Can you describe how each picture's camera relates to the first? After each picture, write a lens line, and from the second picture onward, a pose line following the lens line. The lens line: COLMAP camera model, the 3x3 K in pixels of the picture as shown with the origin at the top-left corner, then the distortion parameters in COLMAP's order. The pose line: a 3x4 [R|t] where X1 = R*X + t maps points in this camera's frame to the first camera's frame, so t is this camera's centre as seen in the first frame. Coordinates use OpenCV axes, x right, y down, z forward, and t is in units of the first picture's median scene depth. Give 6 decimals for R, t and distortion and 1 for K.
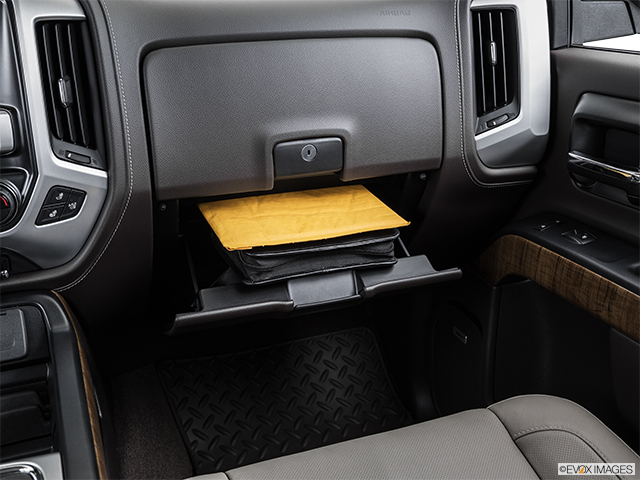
lens RADIAL K [[727.1, 0, 320.0], [0, 727.1, 240.0], [0, 0, 1]] dist [-0.006887, -0.009053]
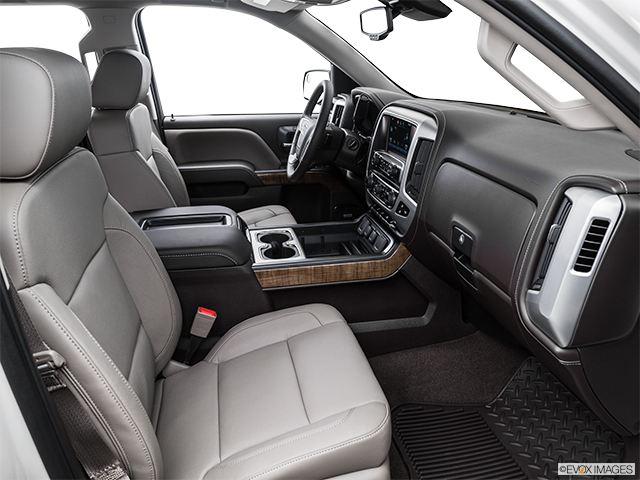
lens RADIAL K [[441.7, 0, 320.0], [0, 441.7, 240.0], [0, 0, 1]] dist [-0.096107, 0.003975]
pose [[-0.177405, 0.372934, -0.910740, 0.946619], [-0.340295, 0.845090, 0.412338, -0.418331], [0.923432, 0.383071, -0.023016, 0.708939]]
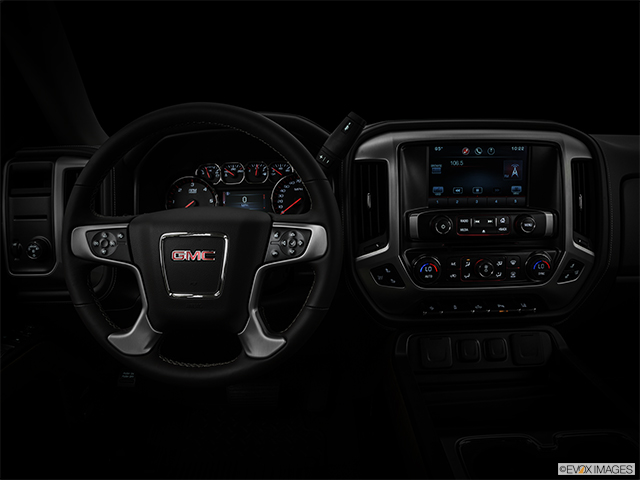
lens RADIAL K [[441.7, 0, 320.0], [0, 441.7, 240.0], [0, 0, 1]] dist [-0.096107, 0.003975]
pose [[0.927098, 0.068088, -0.368582, -0.459401], [-0.114534, 0.987789, -0.105614, 0.041134], [0.356890, 0.140130, 0.923576, -0.069907]]
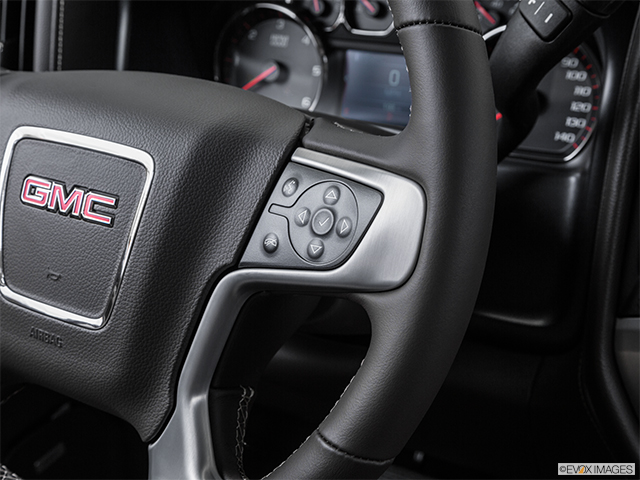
lens RADIAL K [[835.0, 0, 320.0], [0, 835.0, 240.0], [0, 0, 1]] dist [-0.002610, -0.004495]
pose [[0.615894, 0.274608, -0.738421, -0.458372], [-0.321265, 0.943357, 0.082864, -0.041068], [0.719349, 0.186193, 0.669230, 0.266487]]
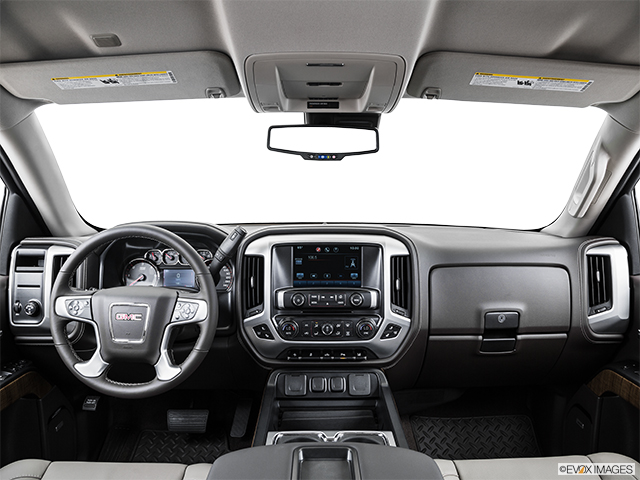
lens RADIAL K [[468.2, 0, 334.2], [0, 468.2, 241.0], [0, 0, 1]] dist [-0.114678, 0.044893]
pose [[0.935209, 0.047532, -0.350892, -0.012159], [-0.129265, 0.968388, -0.213343, 0.010765], [0.329659, 0.244878, 0.911789, -0.439210]]
